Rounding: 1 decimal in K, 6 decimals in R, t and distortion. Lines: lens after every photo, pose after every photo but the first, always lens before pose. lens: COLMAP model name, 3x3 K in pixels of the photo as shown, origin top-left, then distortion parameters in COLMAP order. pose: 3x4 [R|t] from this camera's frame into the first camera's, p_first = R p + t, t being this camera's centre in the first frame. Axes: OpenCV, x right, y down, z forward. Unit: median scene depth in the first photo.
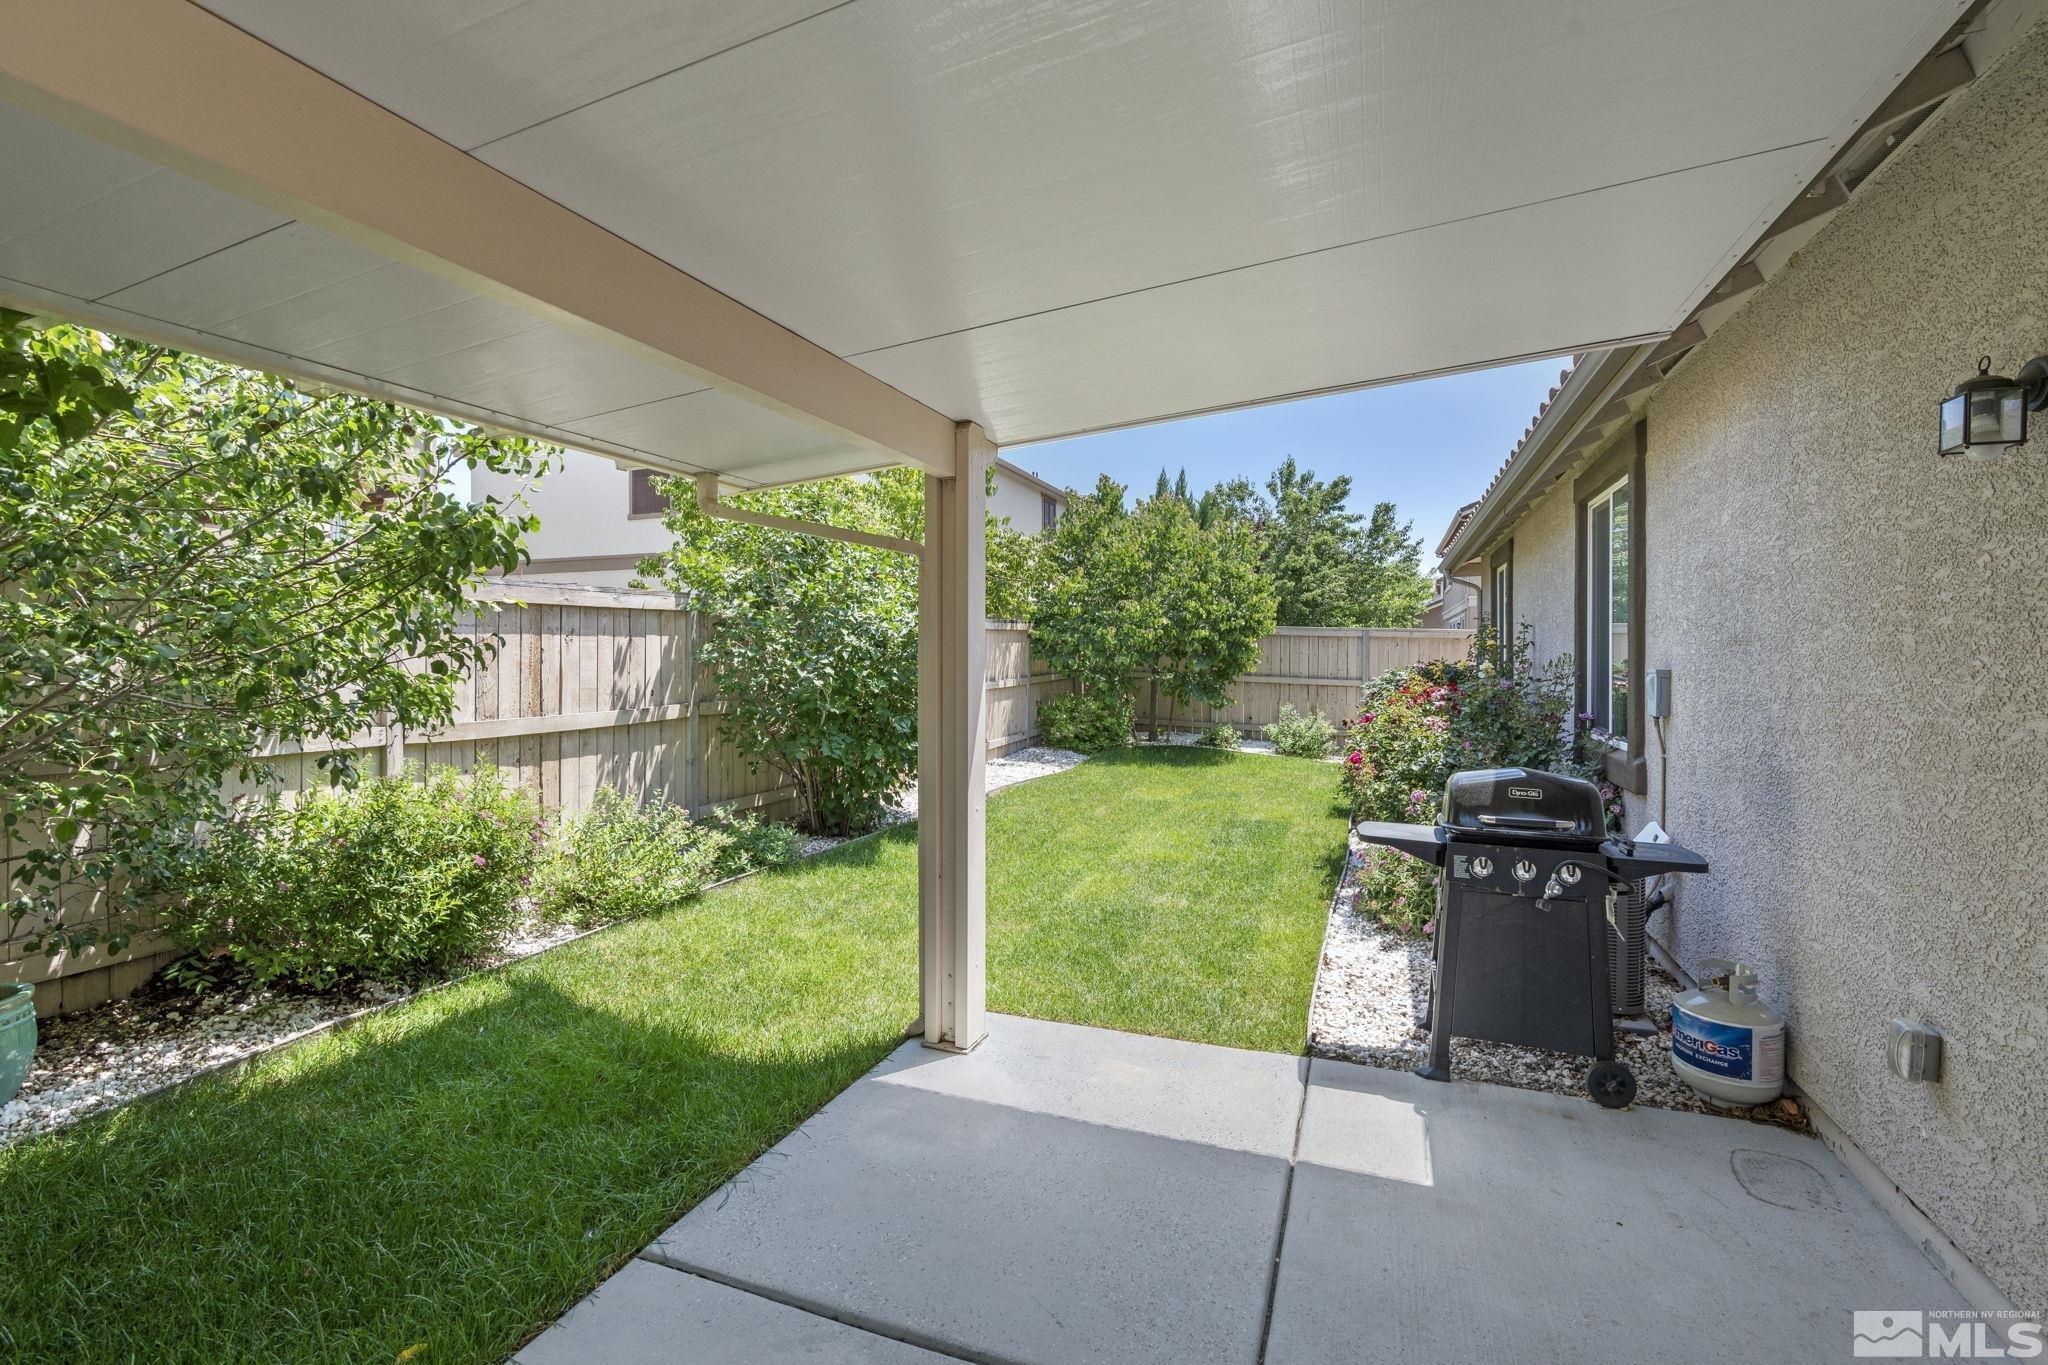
lens RADIAL K [[918.1, 0, 1026.7], [0, 918.1, 667.2], [0, 0, 1]] dist [-0.010384, 0.001316]
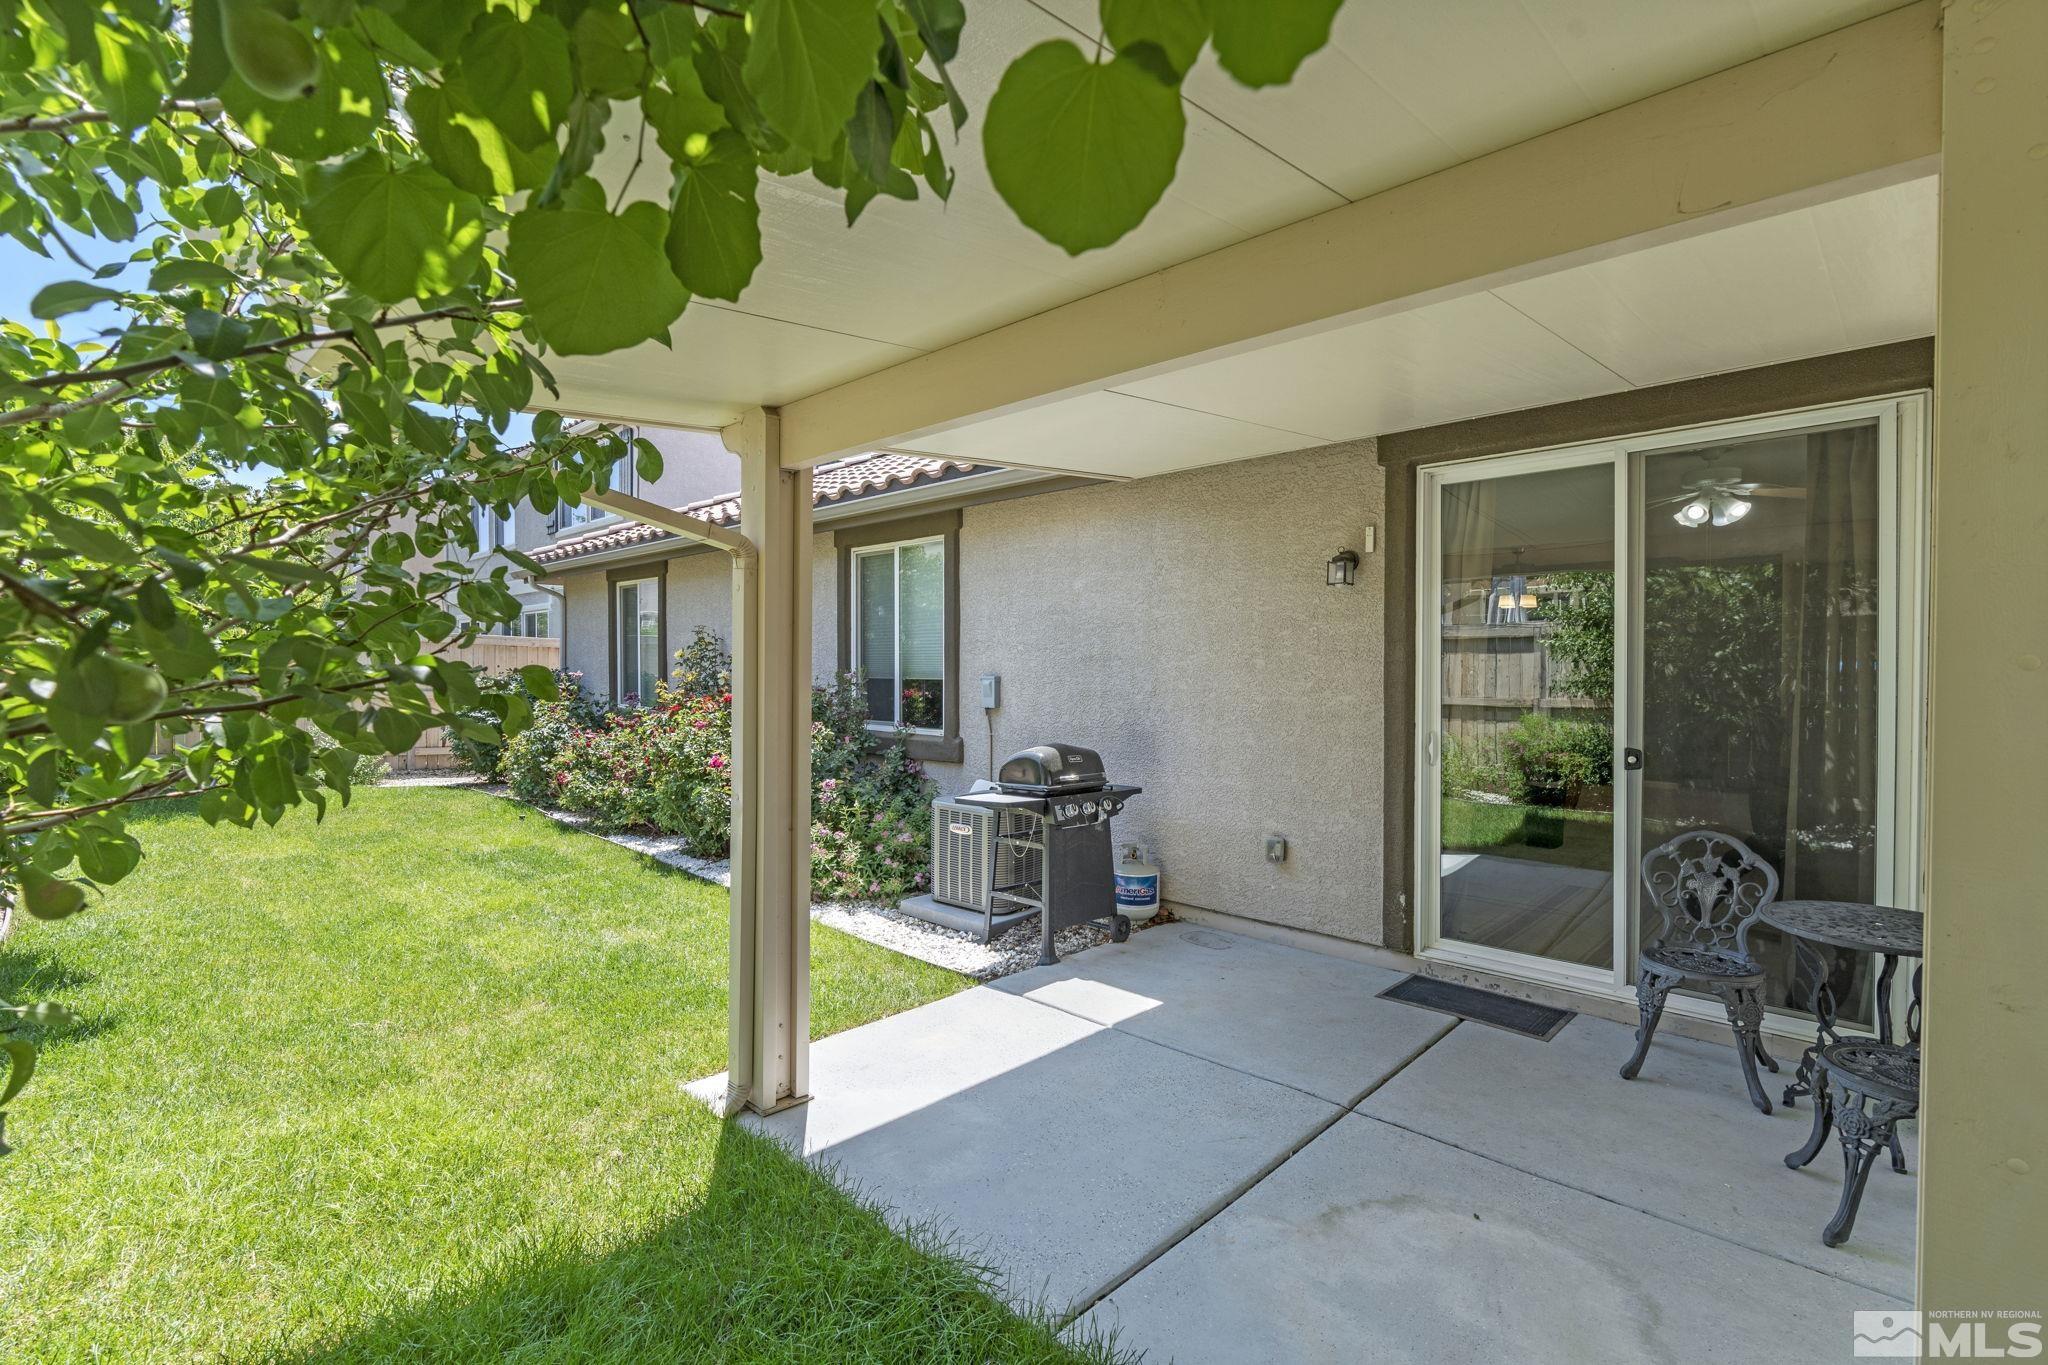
lens RADIAL K [[918.1, 0, 1027.5], [0, 918.1, 685.2], [0, 0, 1]] dist [-0.010384, 0.001316]
pose [[0.387341, -0.012531, 0.921851, -0.952129], [0.005485, 0.999921, 0.011288, -0.002669], [-0.921920, 0.000684, 0.387379, 0.512543]]
